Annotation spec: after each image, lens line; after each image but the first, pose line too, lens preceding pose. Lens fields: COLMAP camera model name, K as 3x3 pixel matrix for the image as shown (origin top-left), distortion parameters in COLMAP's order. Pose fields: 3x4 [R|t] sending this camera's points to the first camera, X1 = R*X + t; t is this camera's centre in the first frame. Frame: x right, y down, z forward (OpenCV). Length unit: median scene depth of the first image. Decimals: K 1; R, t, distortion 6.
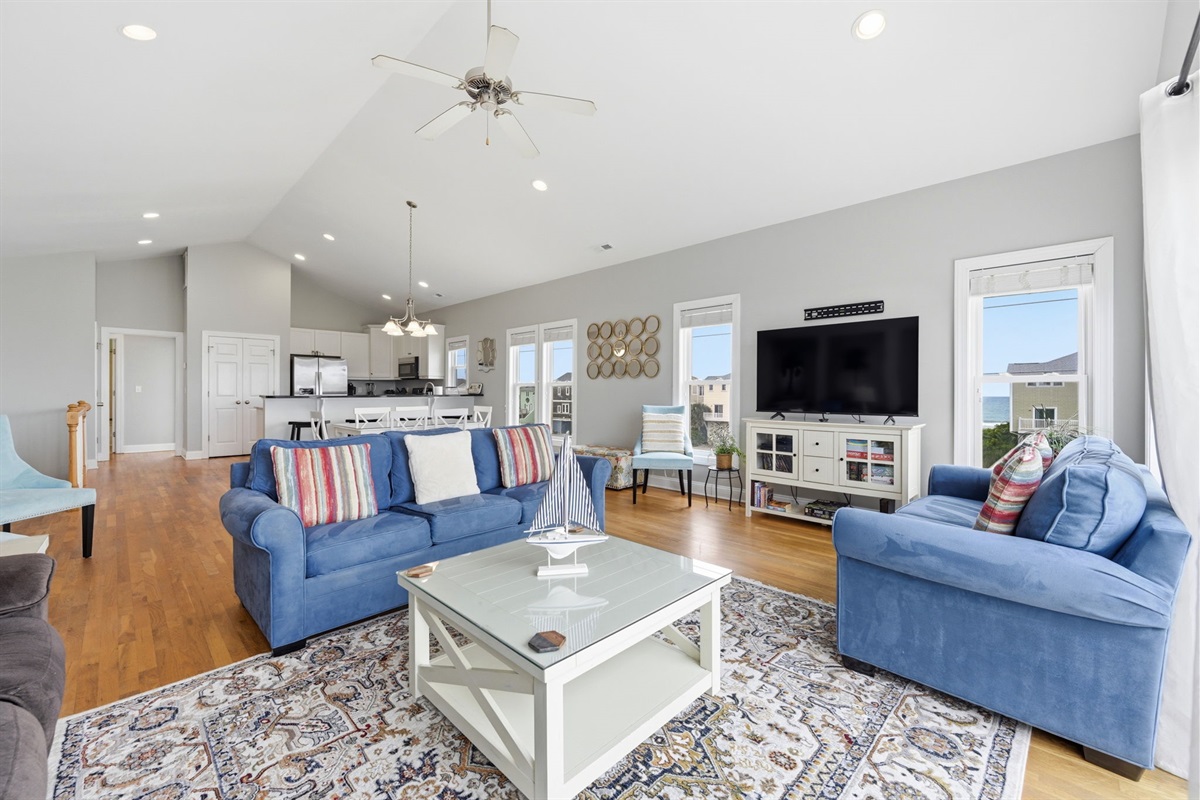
lens RADIAL K [[480.3, 0, 604.8], [0, 480.3, 398.8], [0, 0, 1]] dist [-0.000769, -0.000207]
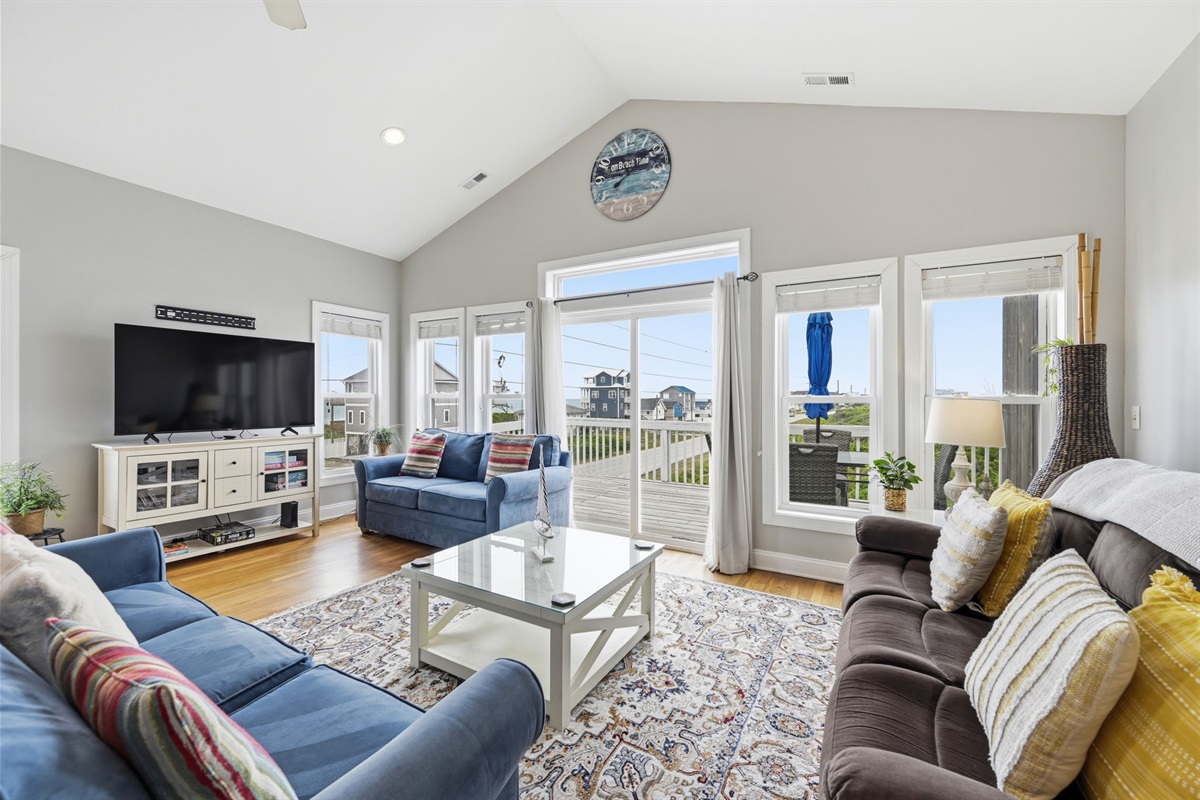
lens RADIAL K [[480.3, 0, 604.8], [0, 480.3, 398.8], [0, 0, 1]] dist [-0.000769, -0.000207]
pose [[-0.261461, -0.002186, 0.965212, -0.705634], [0.010333, 0.999934, 0.005064, -0.030028], [-0.965159, 0.011298, -0.261421, 0.605034]]
